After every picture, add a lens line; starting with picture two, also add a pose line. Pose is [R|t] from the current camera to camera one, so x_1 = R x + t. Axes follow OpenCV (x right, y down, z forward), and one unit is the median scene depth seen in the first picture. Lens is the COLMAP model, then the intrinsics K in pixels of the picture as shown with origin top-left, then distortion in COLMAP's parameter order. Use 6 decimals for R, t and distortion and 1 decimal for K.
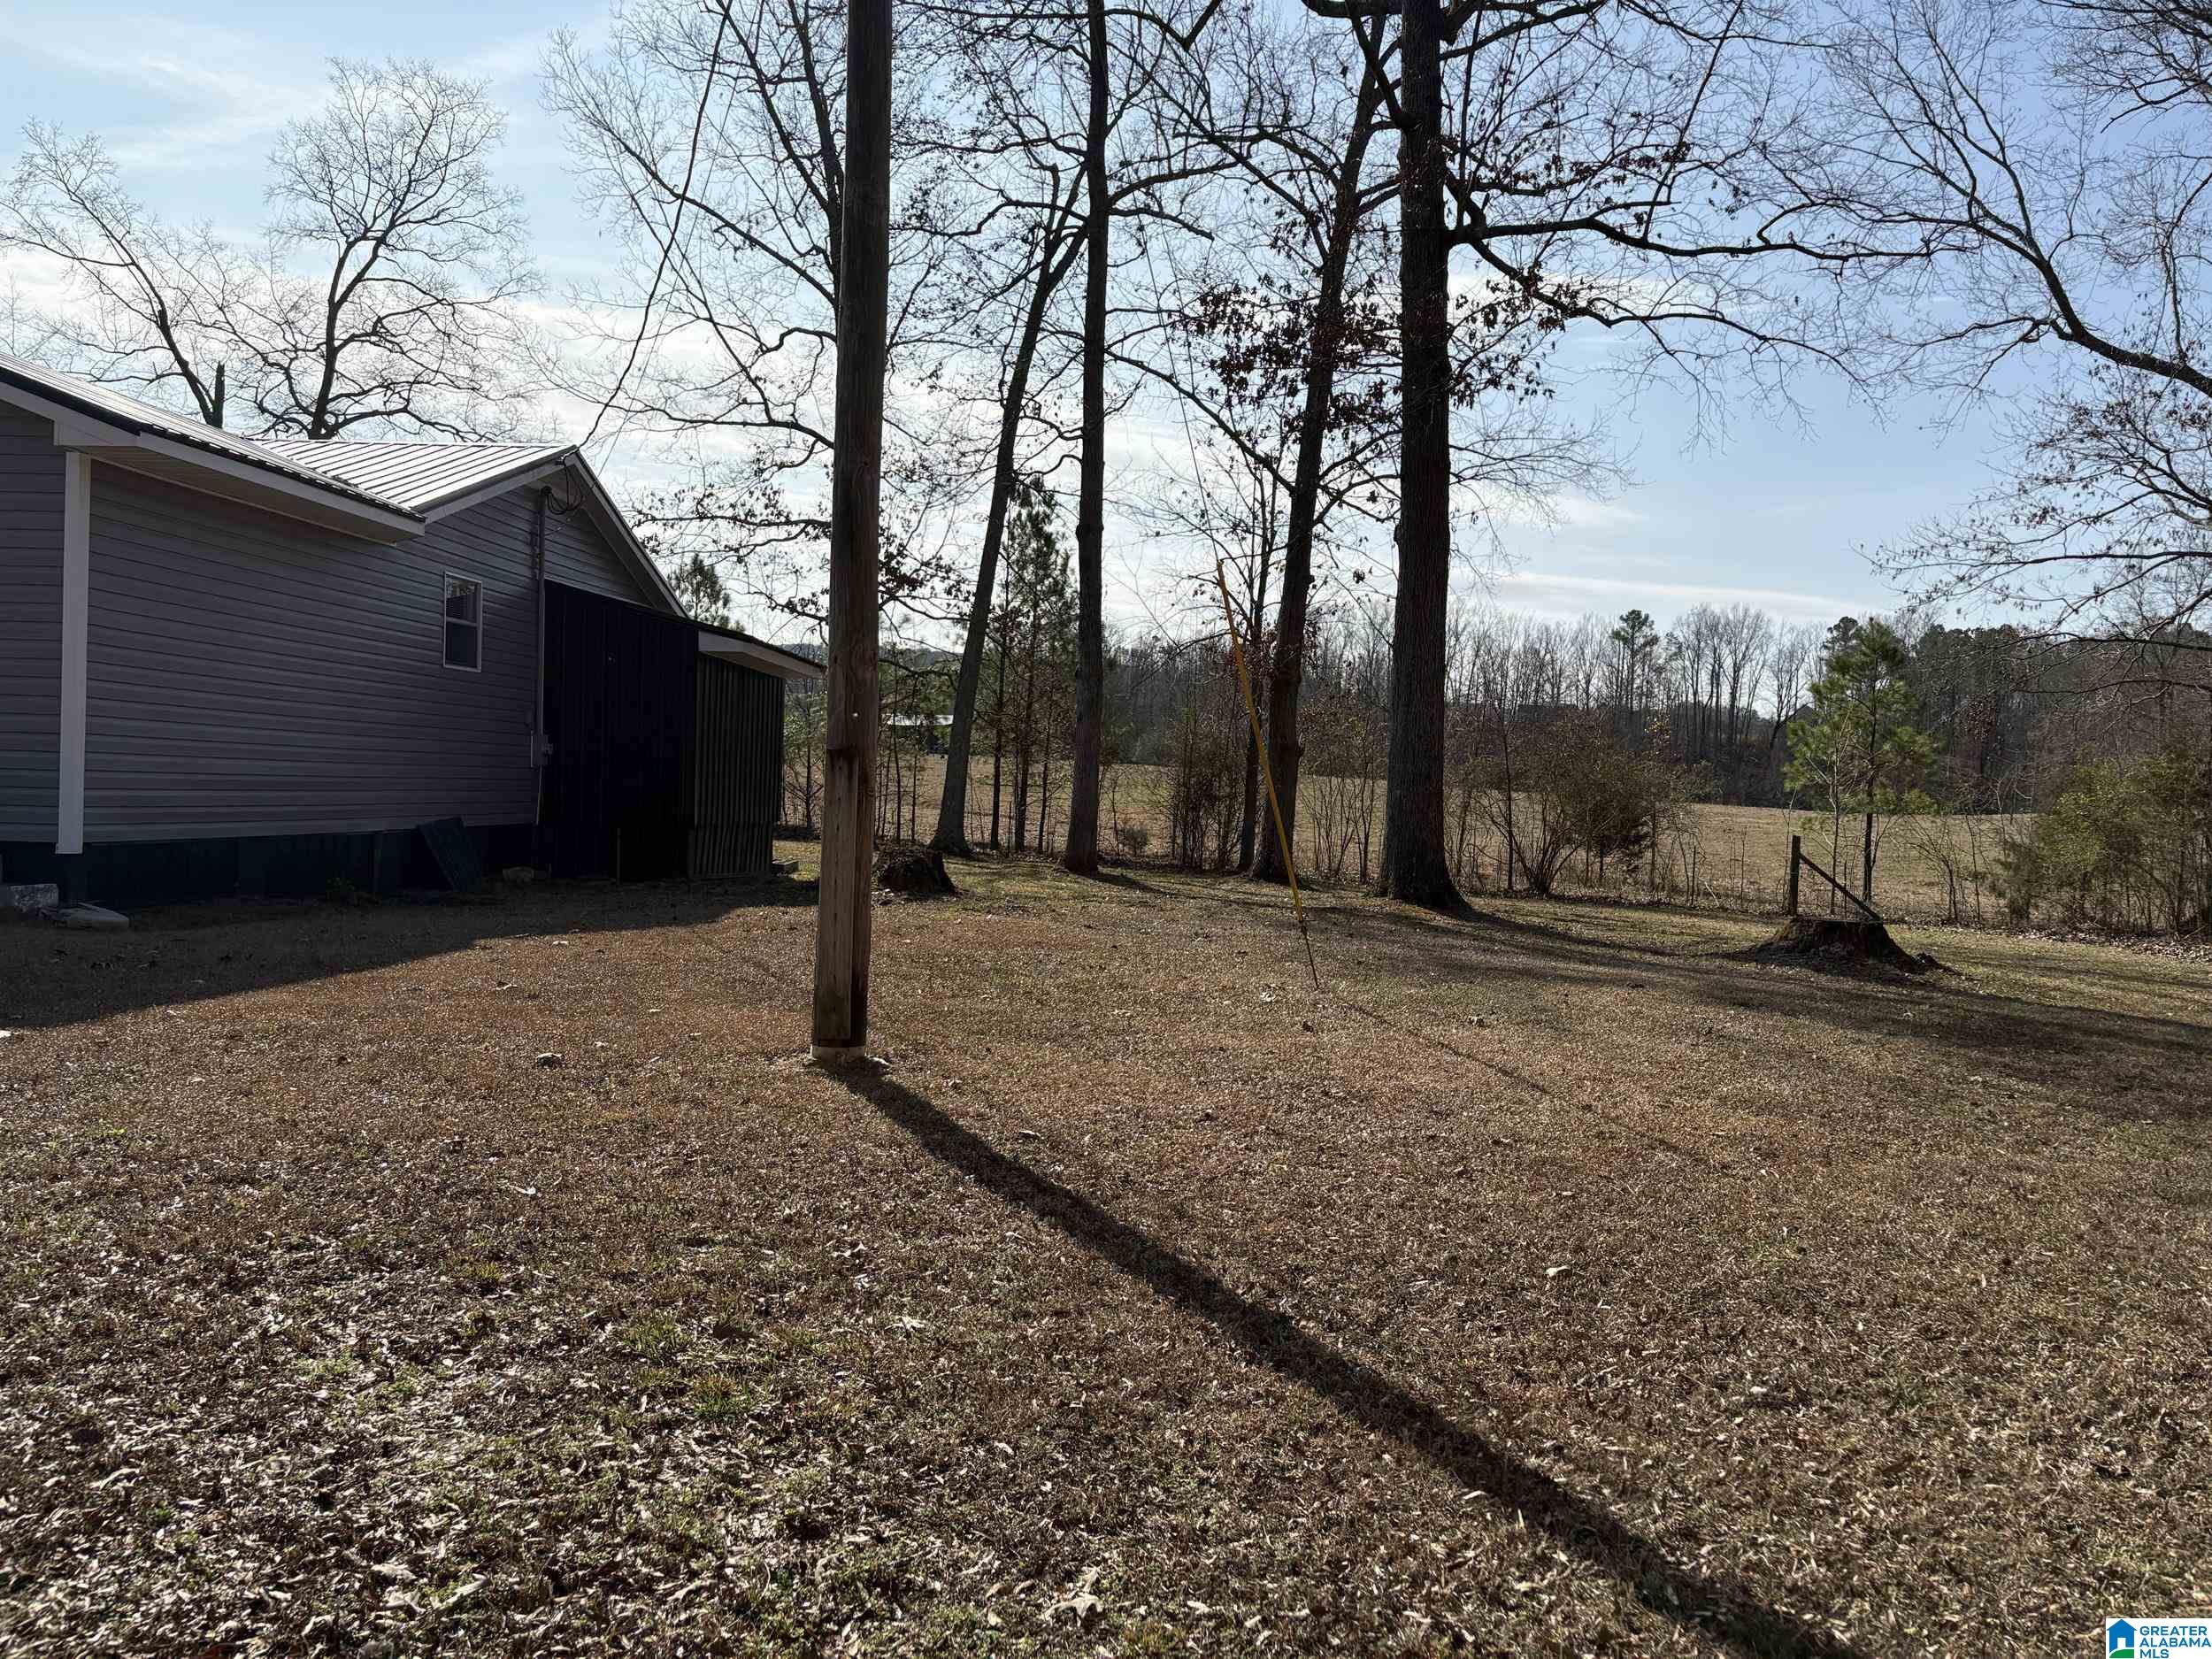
lens RADIAL K [[1665.1, 0, 1106.0], [0, 1665.1, 829.5], [0, 0, 1]] dist [0.054673, -0.060099]
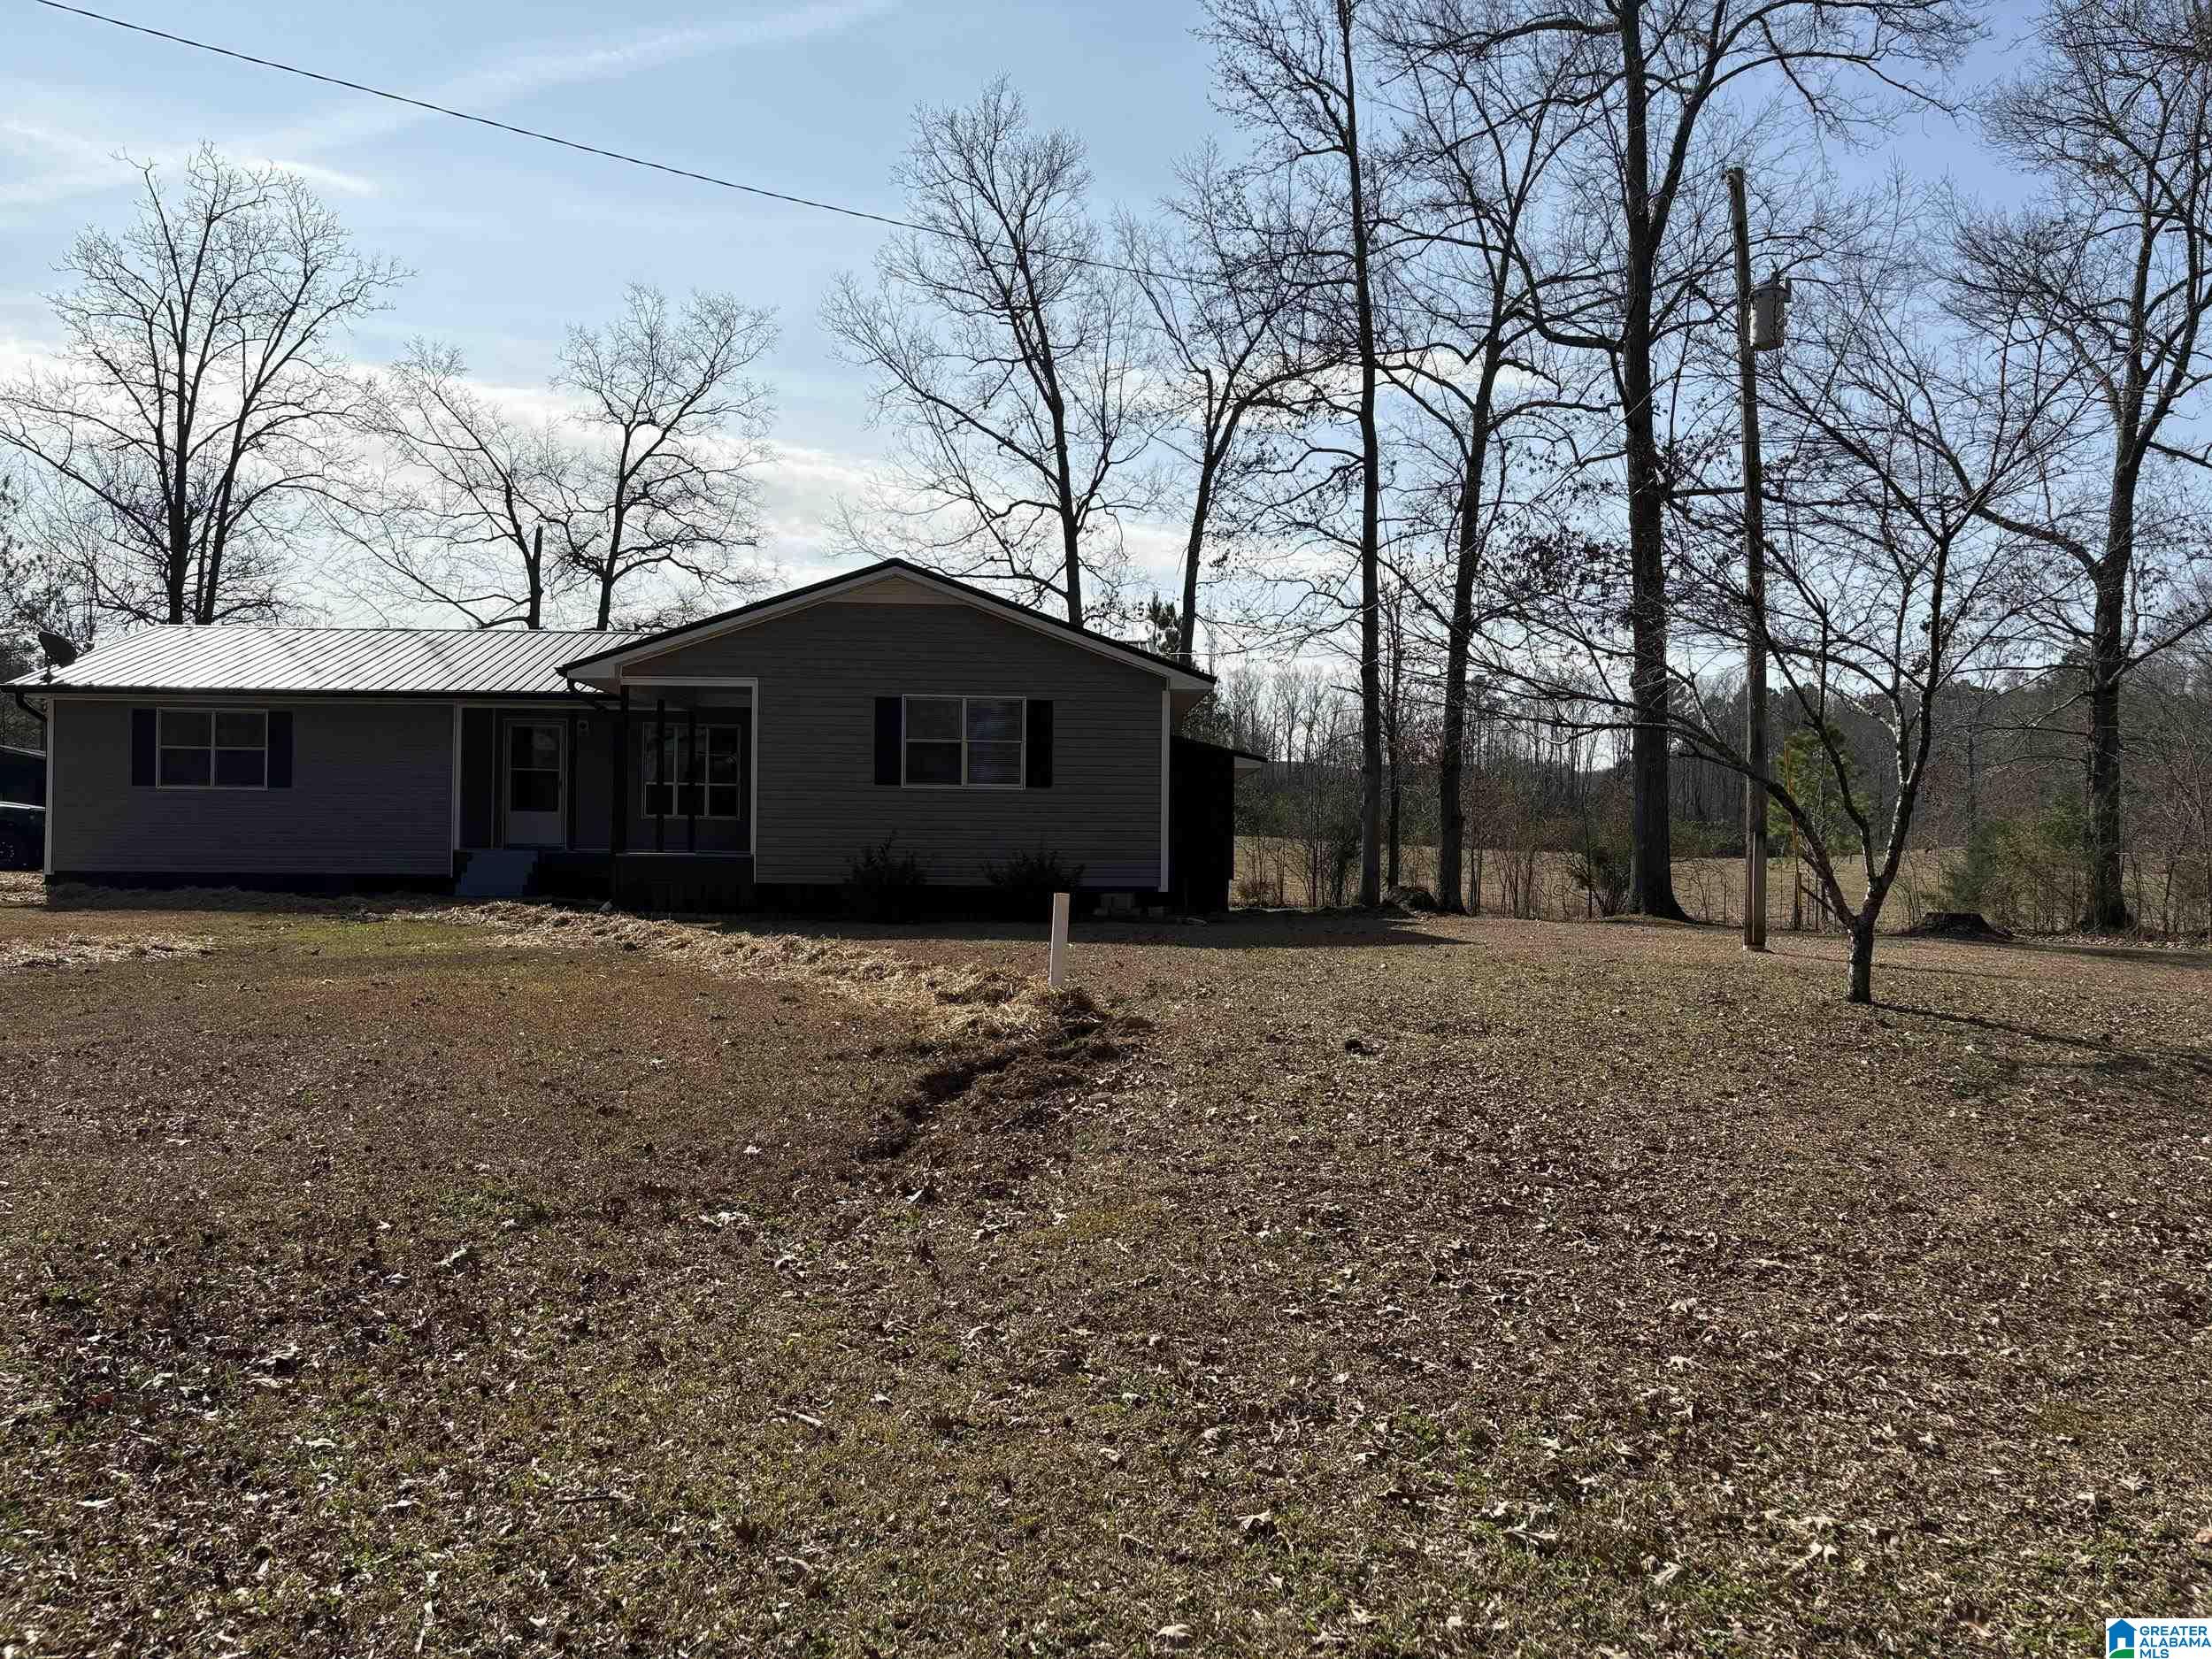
lens RADIAL K [[1665.1, 0, 1106.0], [0, 1665.1, 829.5], [0, 0, 1]] dist [0.054673, -0.060099]
pose [[0.994879, -0.021396, 0.098782, -0.261146], [0.025141, 0.999005, -0.036829, 0.002490], [-0.097896, 0.039124, 0.994427, -0.276530]]
